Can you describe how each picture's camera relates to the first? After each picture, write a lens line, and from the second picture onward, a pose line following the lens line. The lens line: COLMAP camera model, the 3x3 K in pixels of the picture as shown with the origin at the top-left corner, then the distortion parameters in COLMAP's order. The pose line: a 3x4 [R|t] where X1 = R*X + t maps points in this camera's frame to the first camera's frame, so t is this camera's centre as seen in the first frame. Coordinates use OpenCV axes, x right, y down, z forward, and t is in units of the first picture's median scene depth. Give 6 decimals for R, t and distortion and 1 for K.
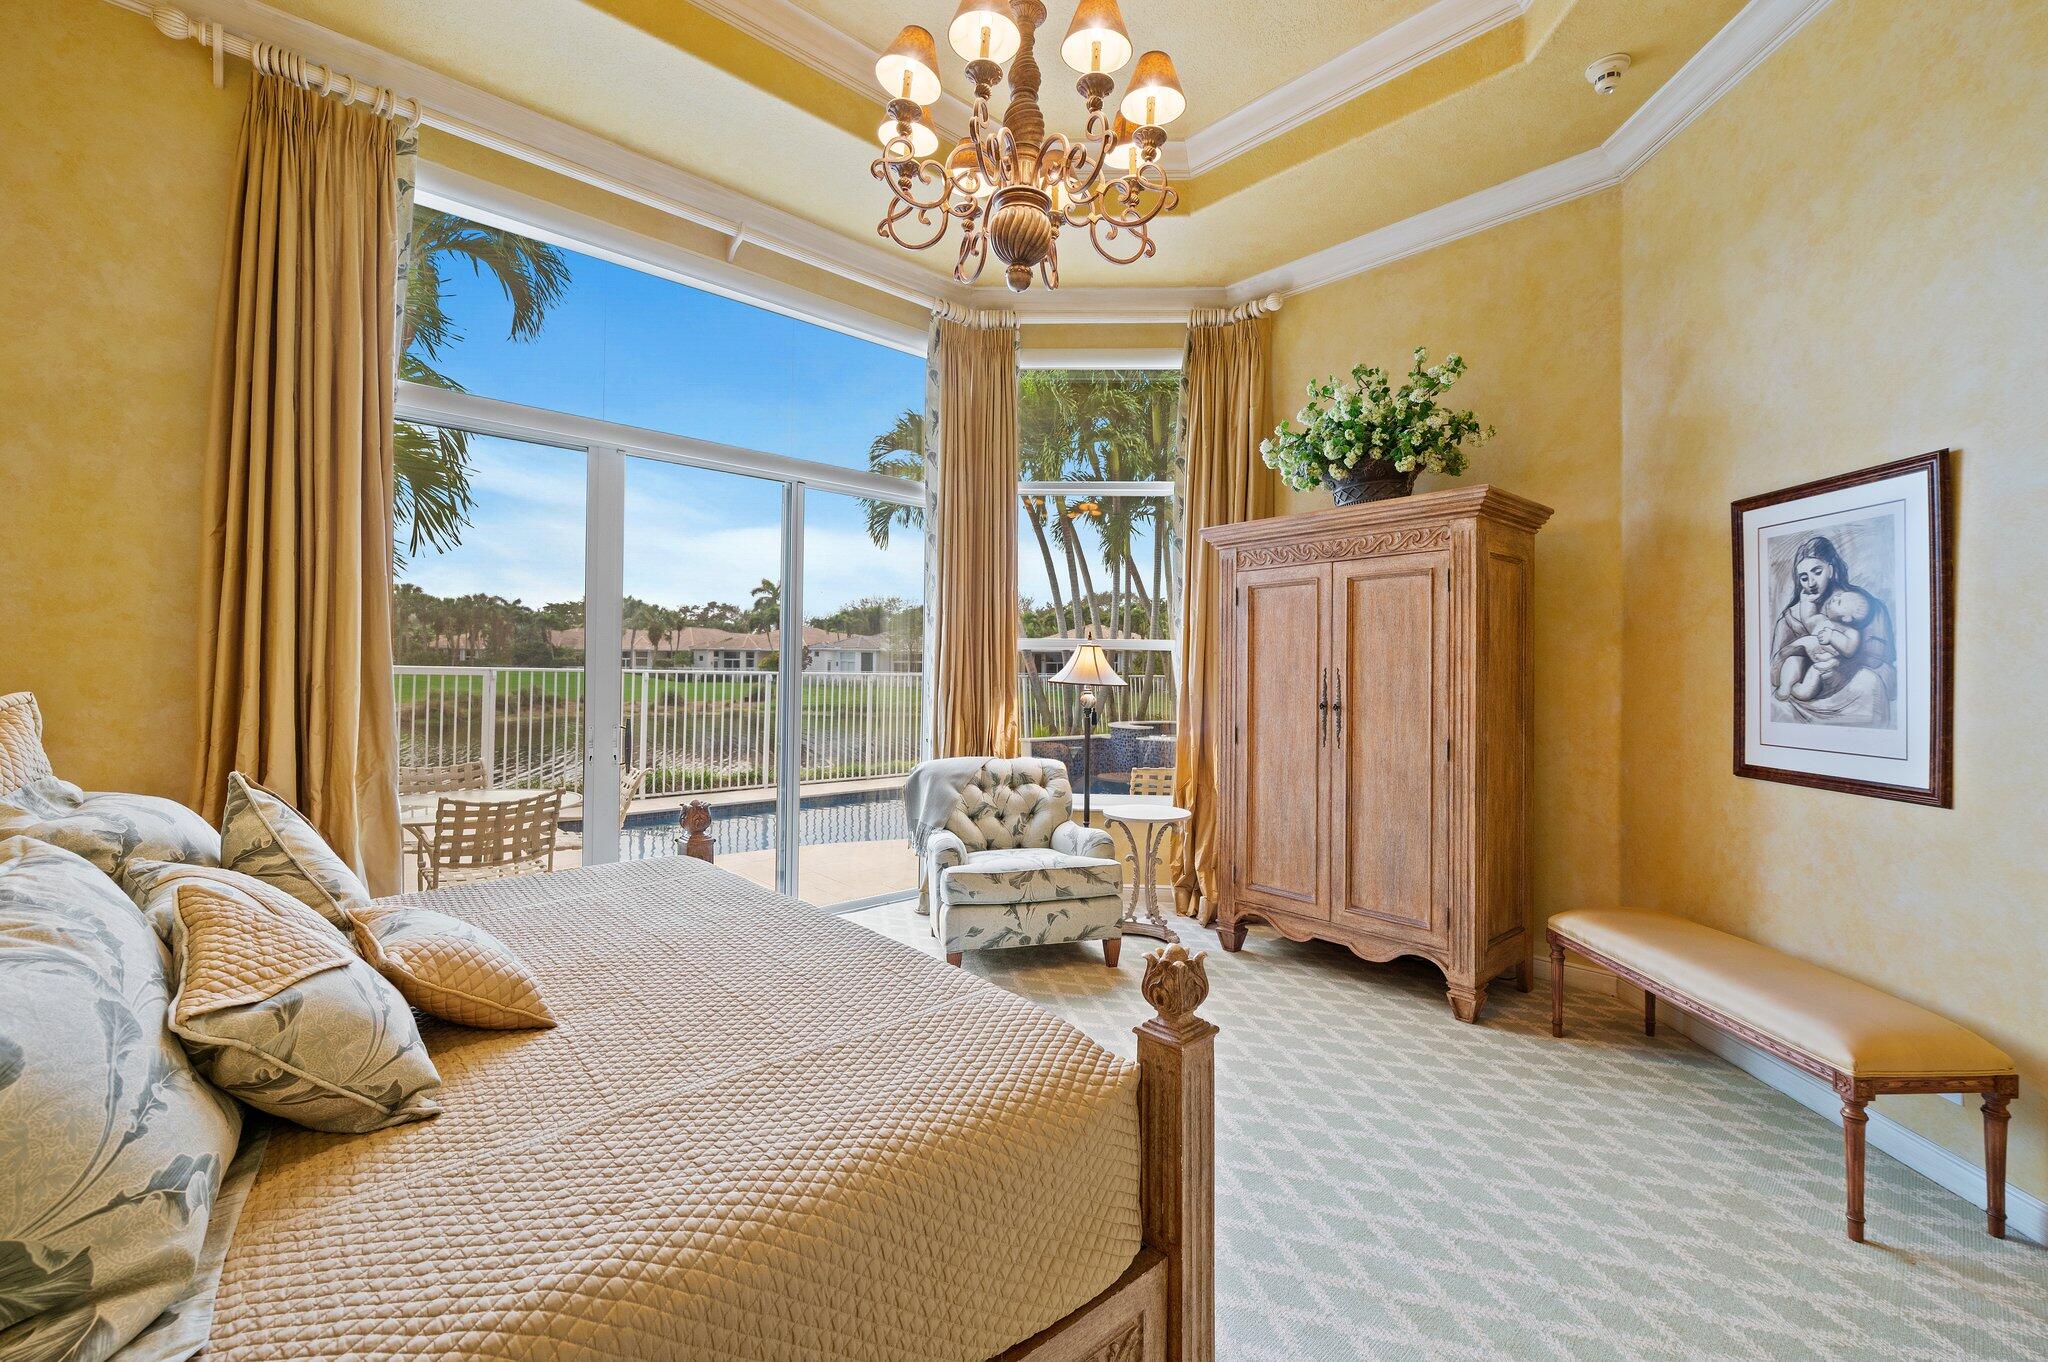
lens RADIAL K [[830.1, 0, 1039.5], [0, 830.1, 679.8], [0, 0, 1]] dist [-0.006256, -0.001310]
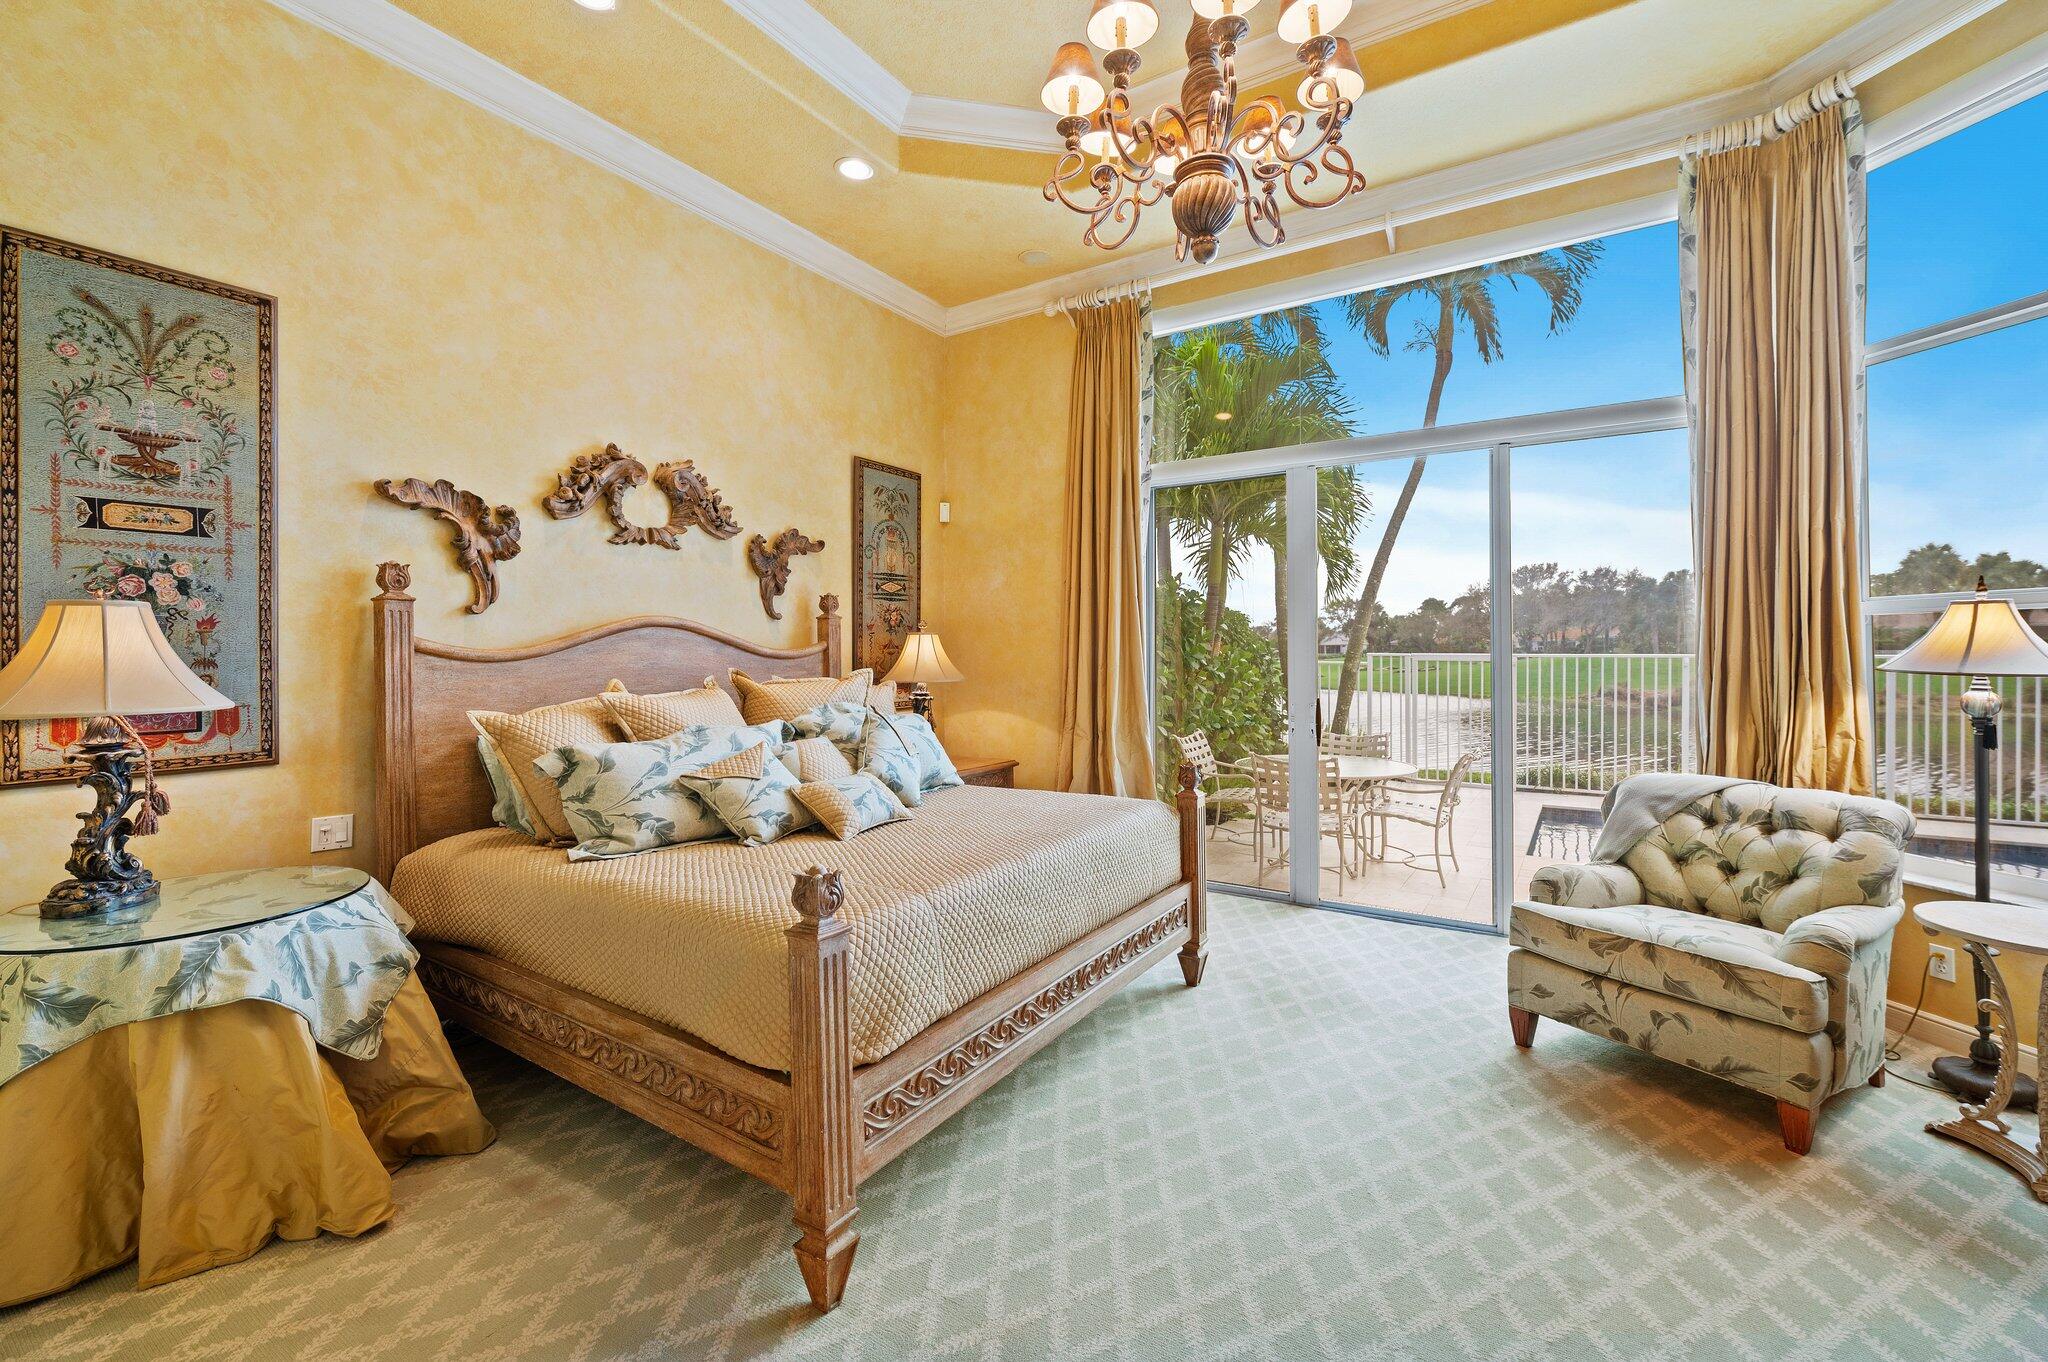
lens RADIAL K [[830.1, 0, 1040.6], [0, 830.1, 662.9], [0, 0, 1]] dist [-0.006256, -0.001310]
pose [[0.268391, -0.002271, -0.963307, 0.450583], [-0.000312, 0.999997, -0.002444, 0.000707], [0.963310, 0.000957, 0.268390, 0.291178]]
